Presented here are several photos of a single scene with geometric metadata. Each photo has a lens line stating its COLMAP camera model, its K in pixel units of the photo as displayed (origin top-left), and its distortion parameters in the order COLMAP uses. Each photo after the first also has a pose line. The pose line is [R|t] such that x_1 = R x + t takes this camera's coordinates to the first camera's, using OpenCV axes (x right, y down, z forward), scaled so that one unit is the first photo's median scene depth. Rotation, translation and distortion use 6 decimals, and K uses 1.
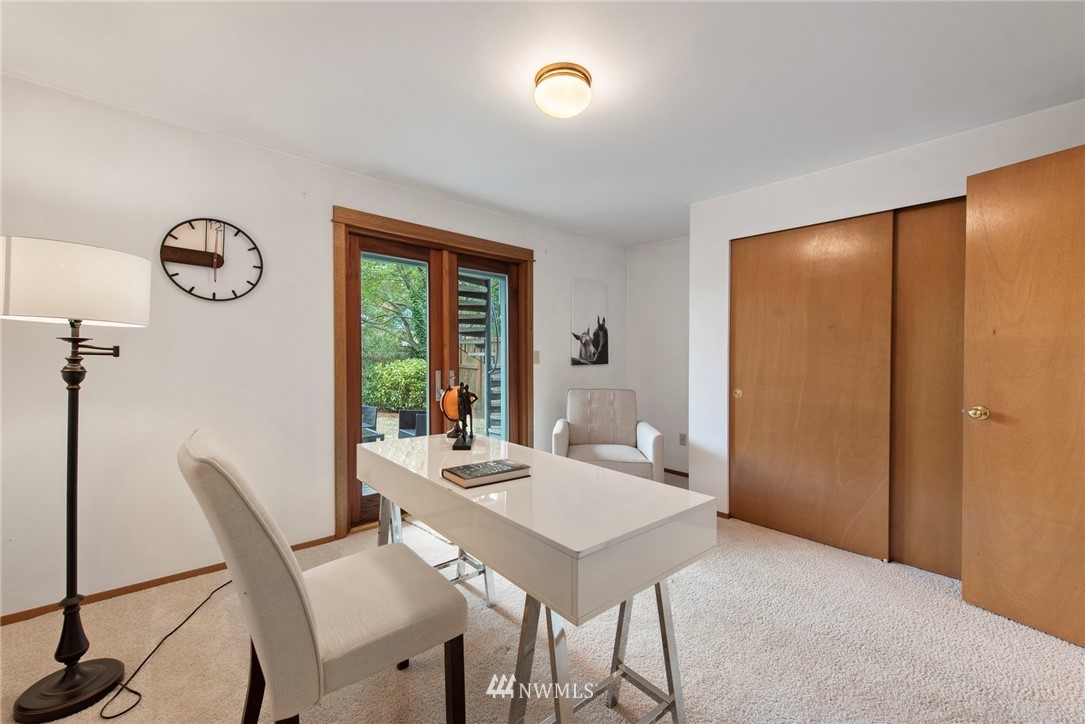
lens RADIAL K [[439.1, 0, 538.8], [0, 439.1, 365.2], [0, 0, 1]] dist [0.021463, -0.007531]
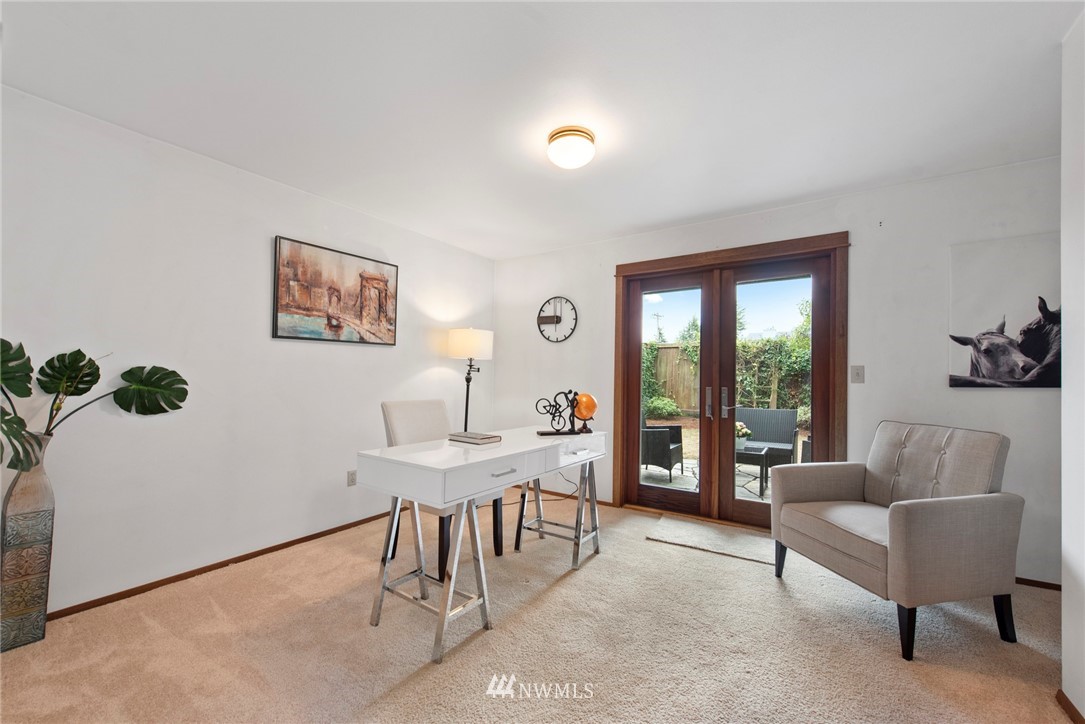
lens RADIAL K [[439.1, 0, 538.8], [0, 439.1, 365.2], [0, 0, 1]] dist [0.021463, -0.007531]
pose [[0.235106, -0.028348, -0.971556, 0.619276], [-0.027624, 0.998976, -0.035833, 0.008480], [0.971577, 0.035263, 0.234082, 0.333910]]
